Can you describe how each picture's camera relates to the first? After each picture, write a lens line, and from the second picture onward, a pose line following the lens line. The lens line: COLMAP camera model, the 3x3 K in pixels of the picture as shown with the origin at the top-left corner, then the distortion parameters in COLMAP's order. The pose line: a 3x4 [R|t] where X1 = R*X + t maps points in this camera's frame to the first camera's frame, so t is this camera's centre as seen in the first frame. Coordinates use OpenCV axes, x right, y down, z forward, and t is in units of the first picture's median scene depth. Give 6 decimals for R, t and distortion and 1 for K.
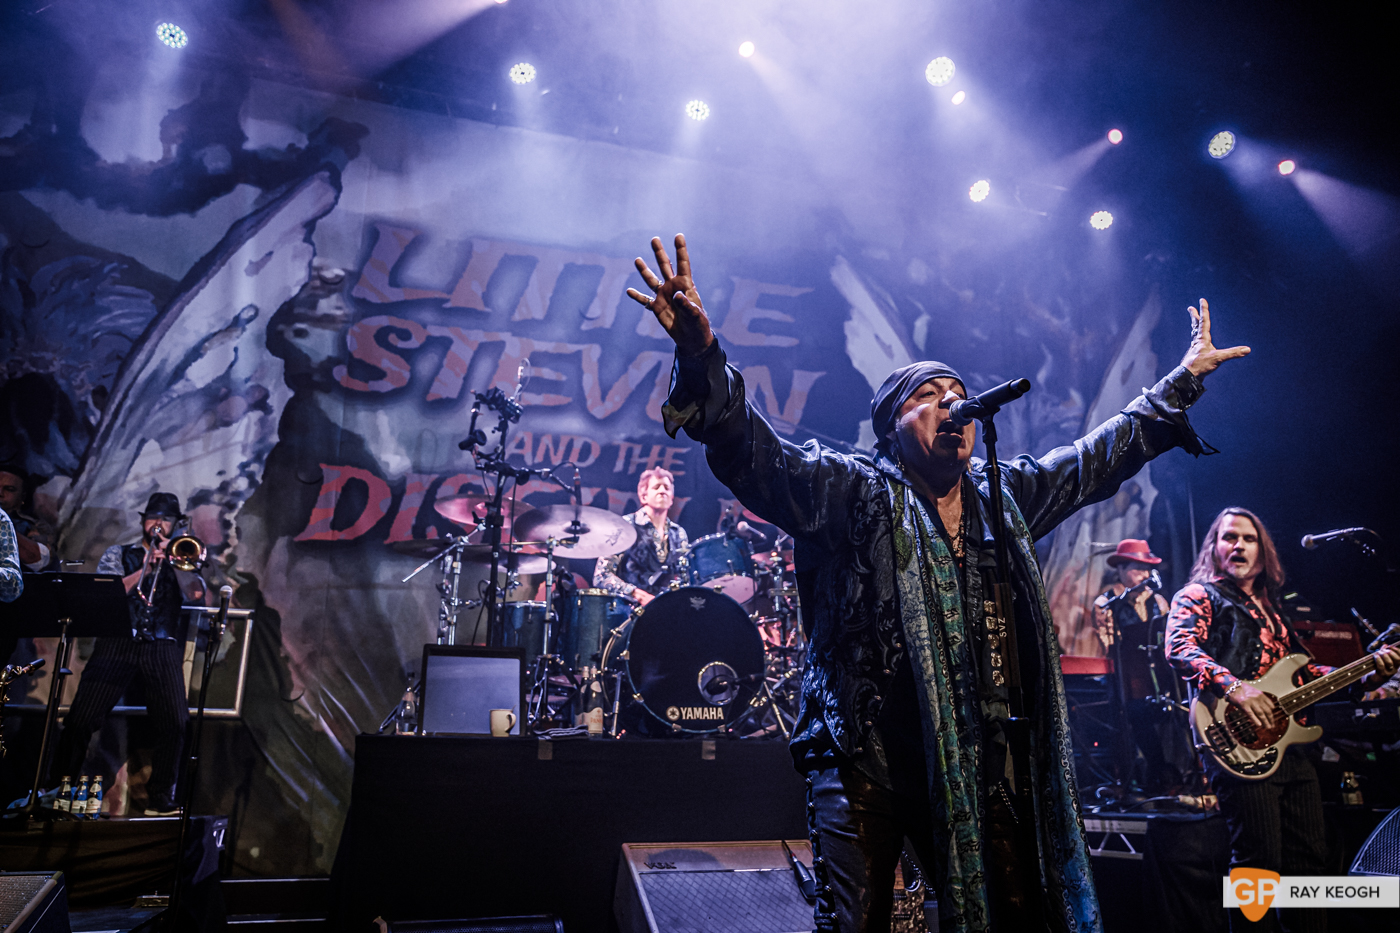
lens RADIAL K [[1013.5, 0, 700.0], [0, 1013.5, 466.5], [0, 0, 1]] dist [-0.096891, 0.089120]
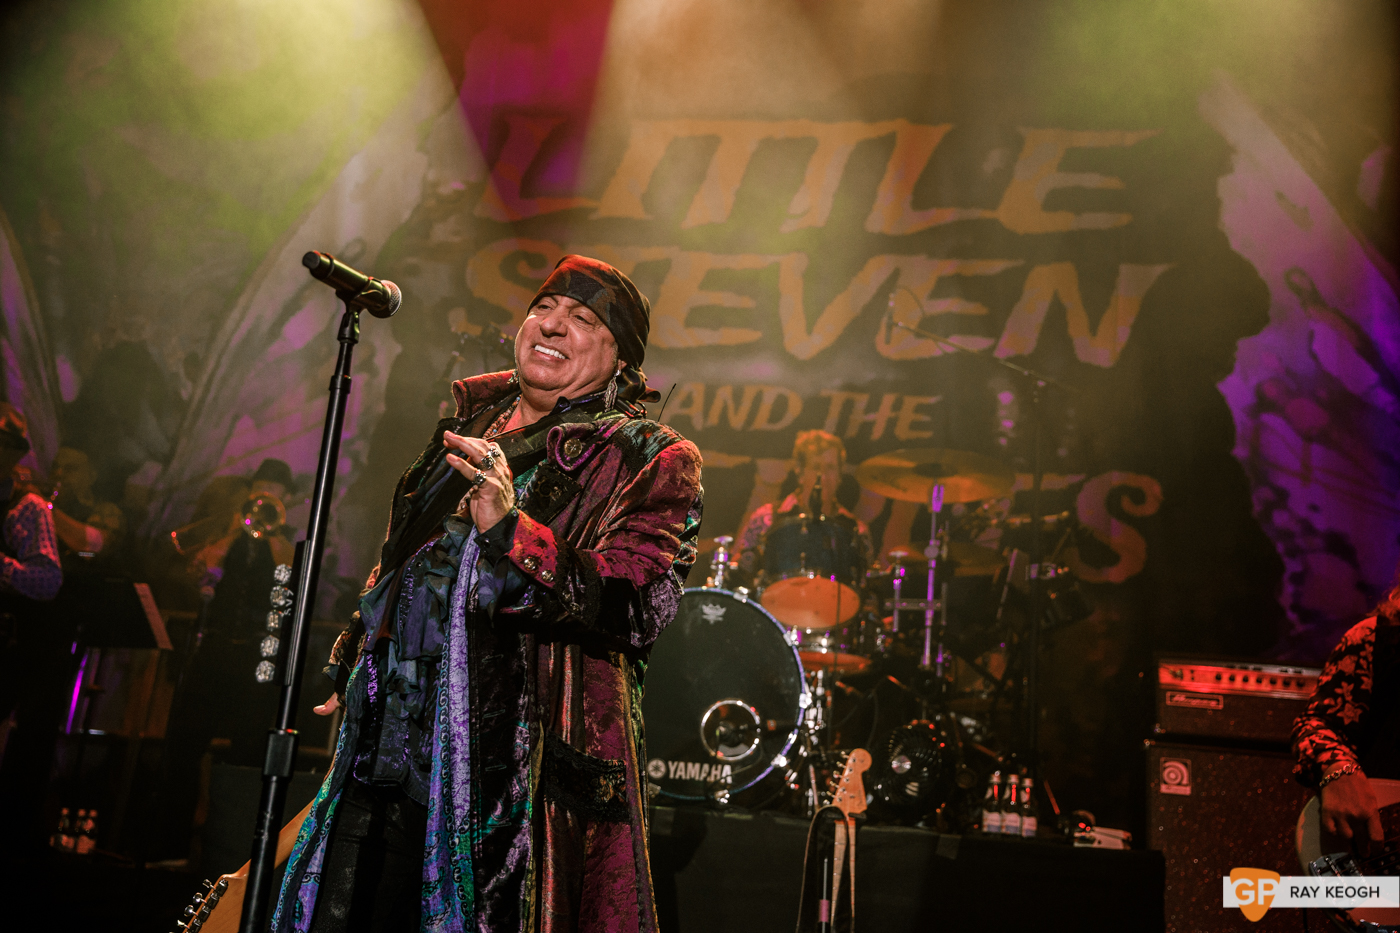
lens RADIAL K [[1498.6, 0, 700.0], [0, 1498.6, 466.5], [0, 0, 1]] dist [0.022733, 0.008930]
pose [[0.897338, -0.026522, -0.440547, 0.314663], [0.032080, 0.999472, 0.005174, 0.020130], [0.440177, -0.018776, 0.897715, 0.052637]]
